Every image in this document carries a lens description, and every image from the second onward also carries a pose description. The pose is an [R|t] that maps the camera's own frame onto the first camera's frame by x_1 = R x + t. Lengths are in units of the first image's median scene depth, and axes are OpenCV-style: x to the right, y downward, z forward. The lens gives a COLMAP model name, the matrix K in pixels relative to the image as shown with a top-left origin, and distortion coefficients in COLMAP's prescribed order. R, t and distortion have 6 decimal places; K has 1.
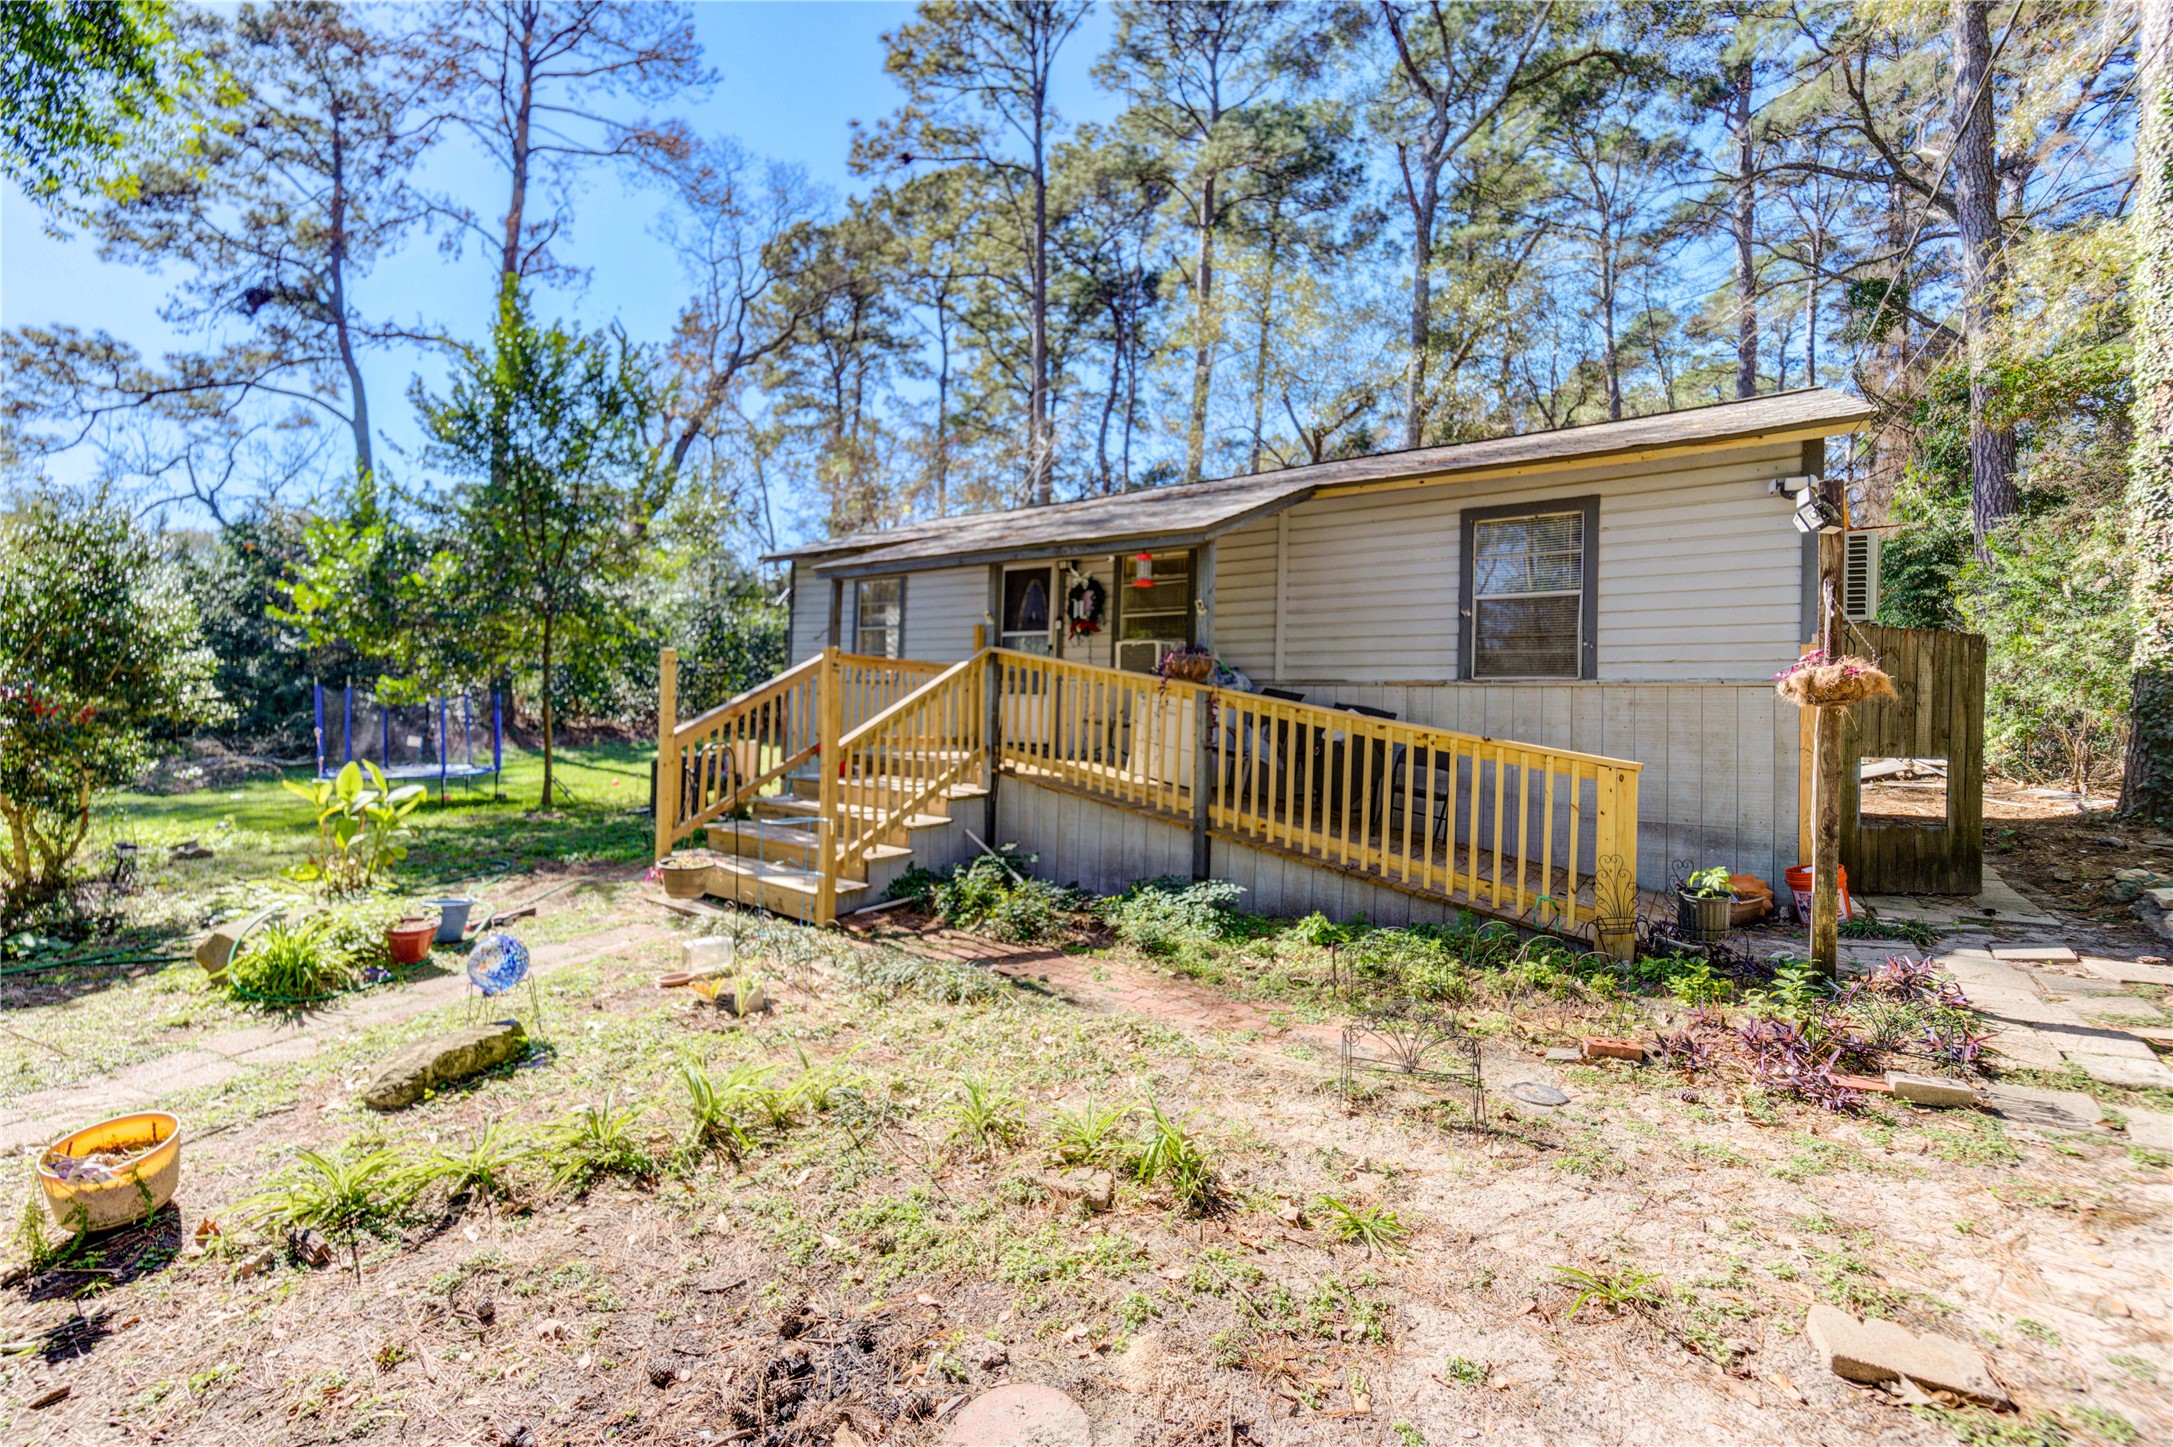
lens RADIAL K [[910.8, 0, 1078.2], [0, 910.8, 690.0], [0, 0, 1]] dist [-0.000043, -0.000205]
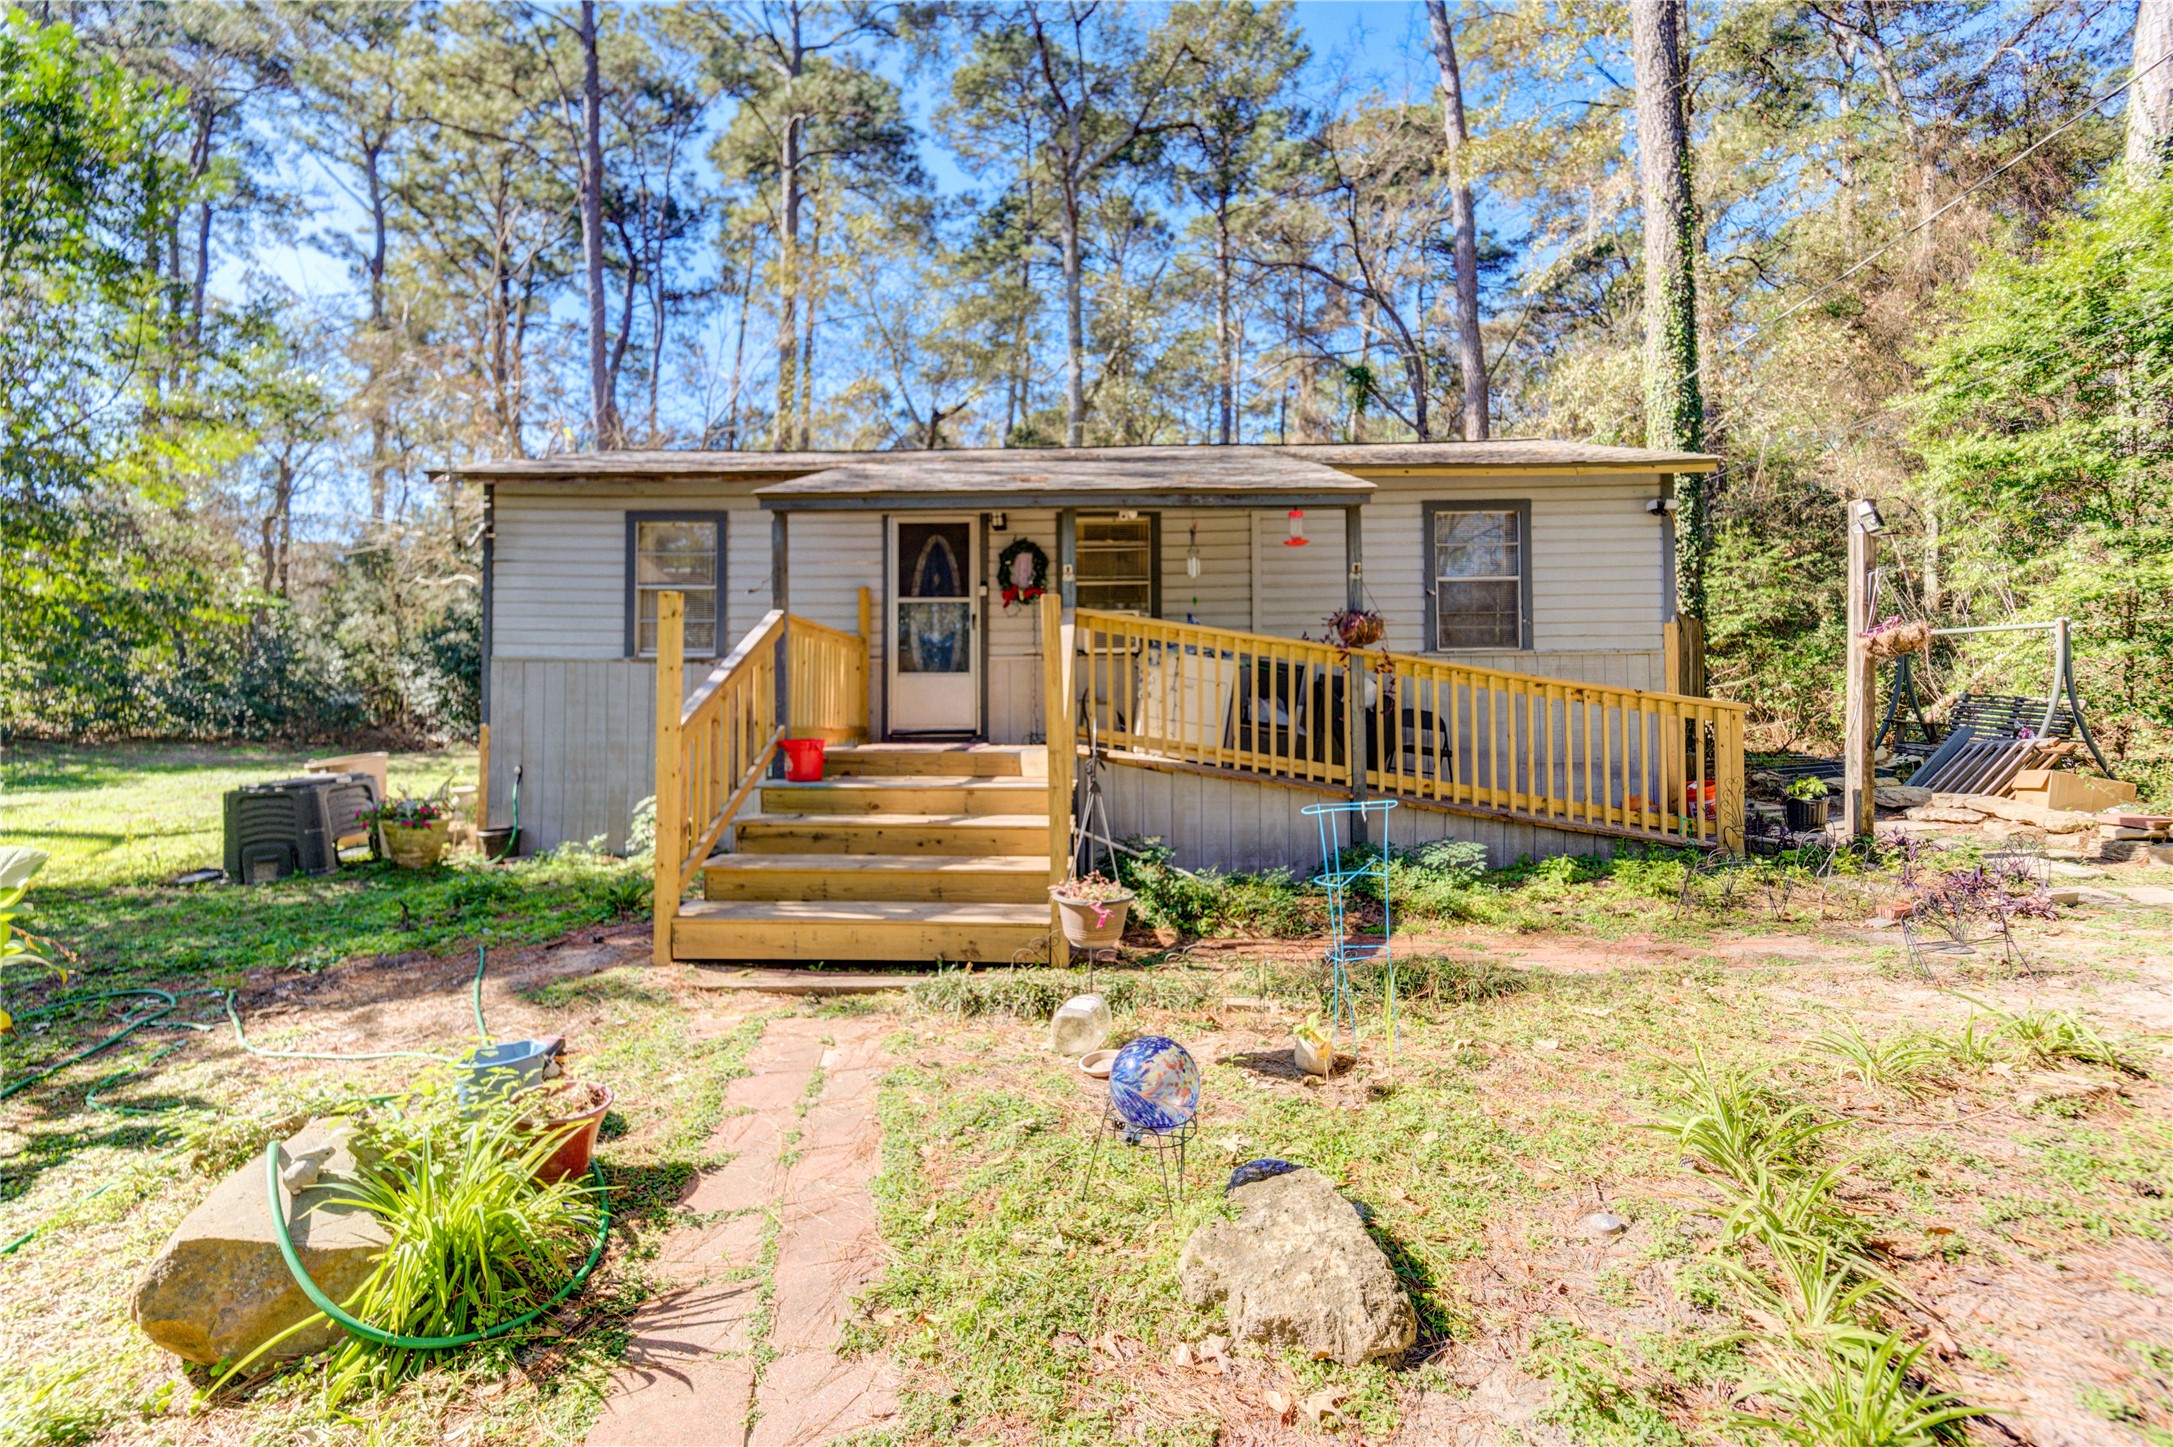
lens RADIAL K [[915.0, 0, 1096.0], [0, 915.0, 703.2], [0, 0, 1]] dist [-0.002528, -0.000692]
pose [[0.817081, -0.026175, 0.575928, -0.508198], [0.014896, 0.999594, 0.024296, 0.017700], [-0.576330, -0.011273, 0.817139, 0.268035]]
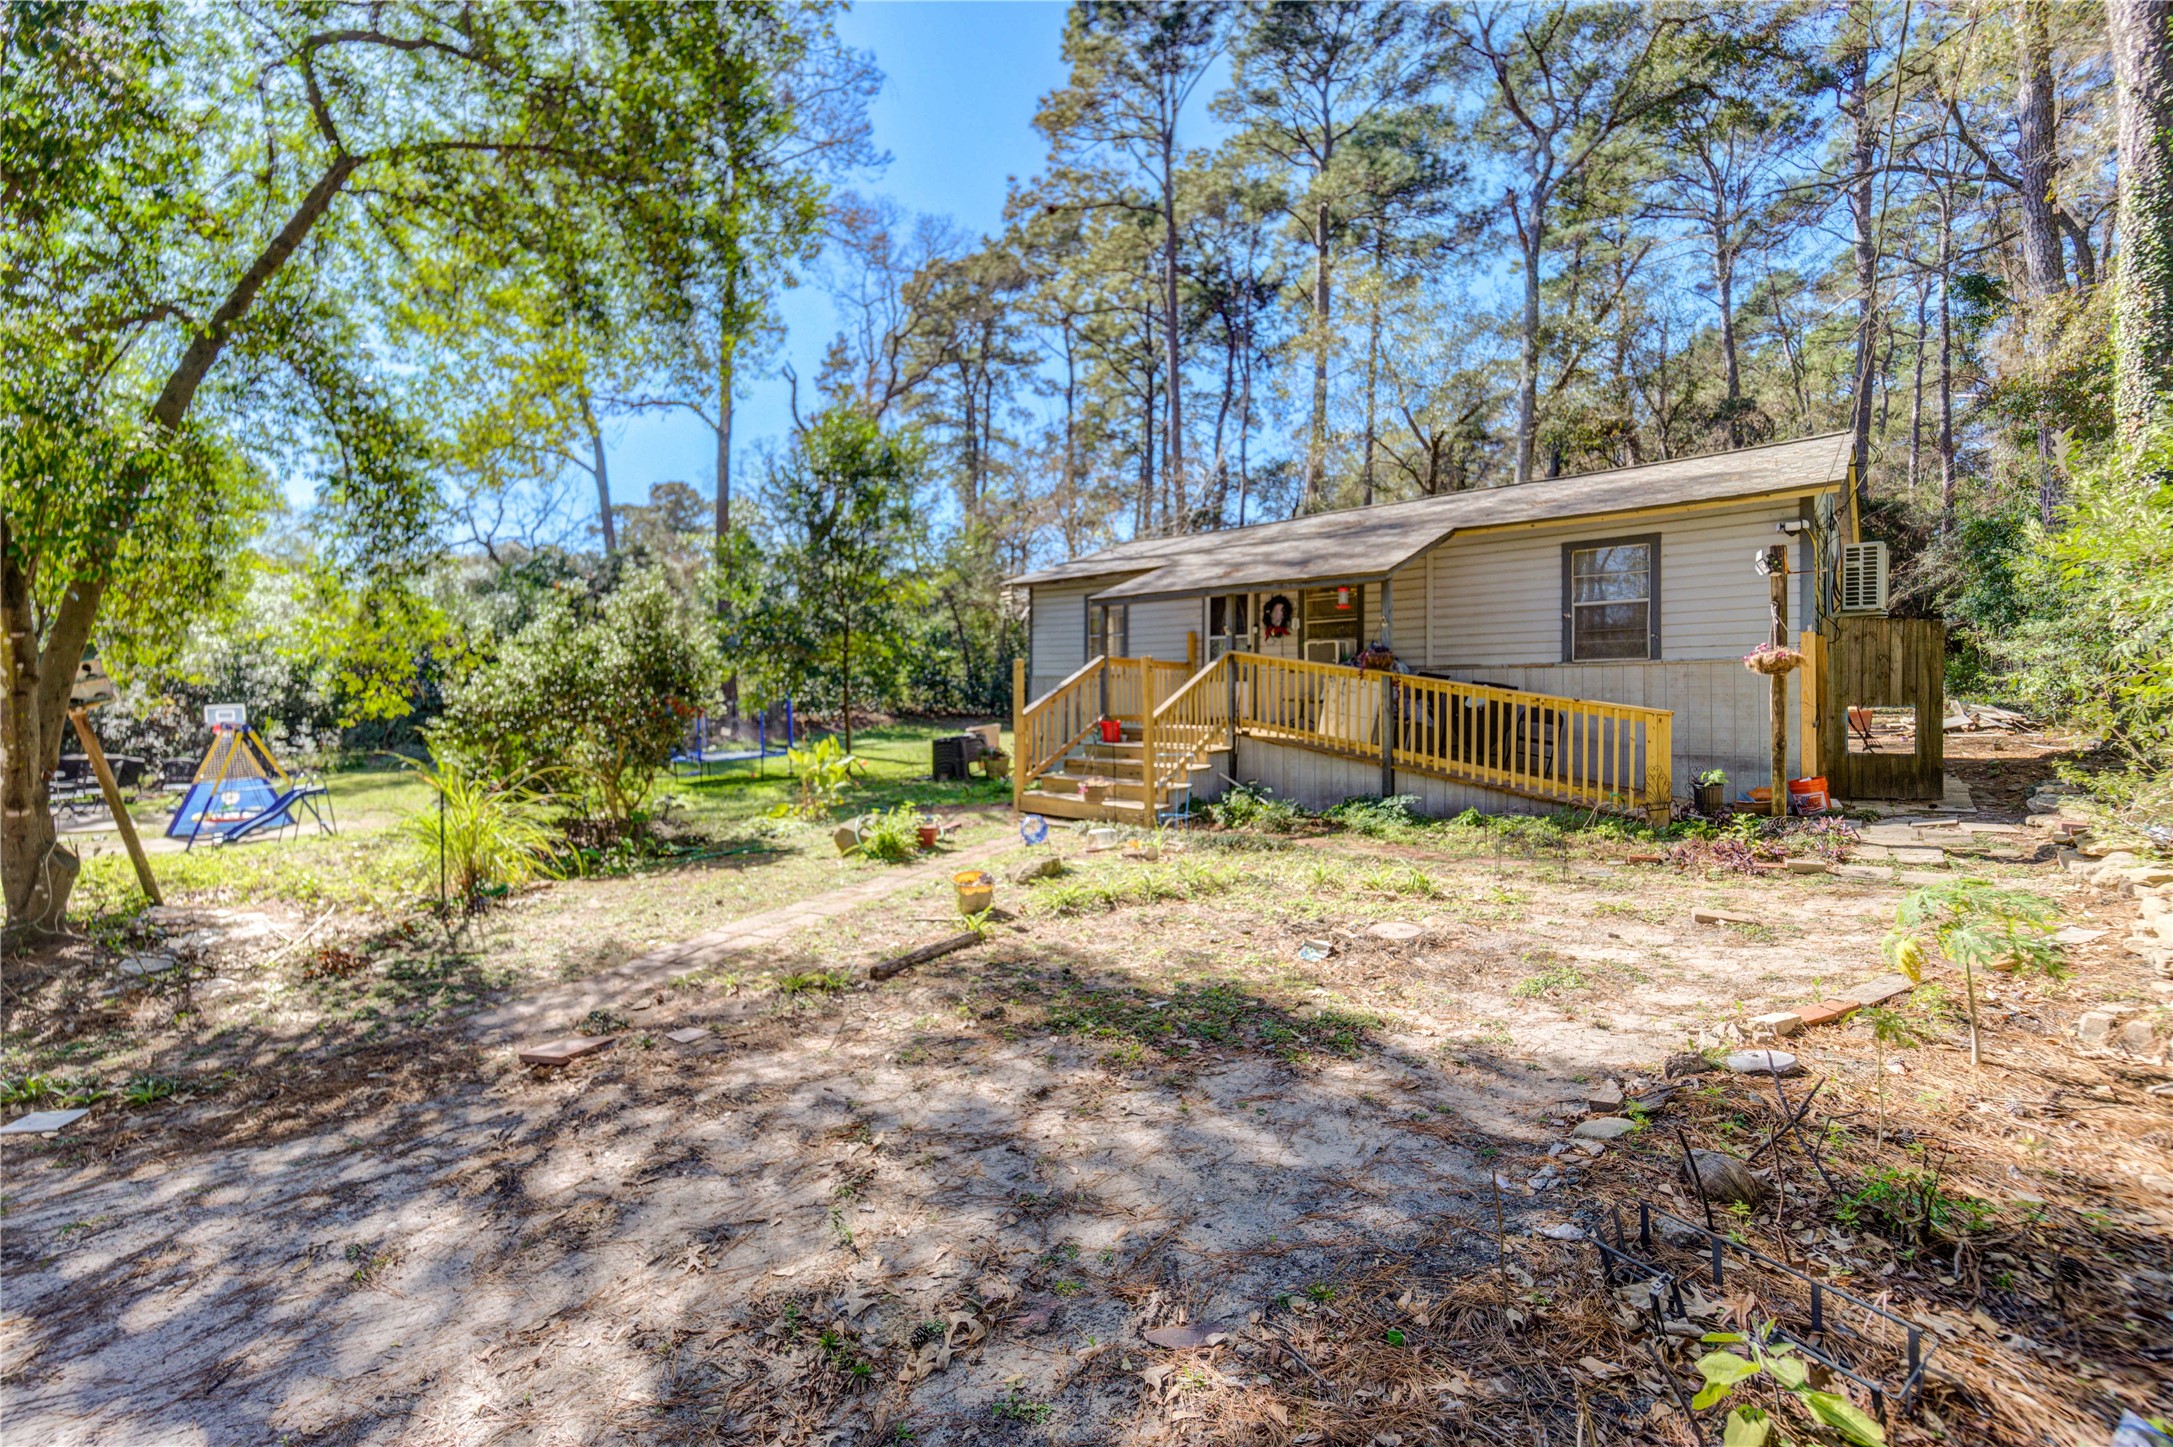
lens RADIAL K [[923.1, 0, 1062.7], [0, 923.1, 697.4], [0, 0, 1]] dist [-0.004494, -0.000316]
pose [[0.992437, -0.029236, -0.119225, -0.169534], [0.031804, 0.999300, 0.019694, -0.008155], [0.118565, -0.023337, 0.992672, -0.470289]]
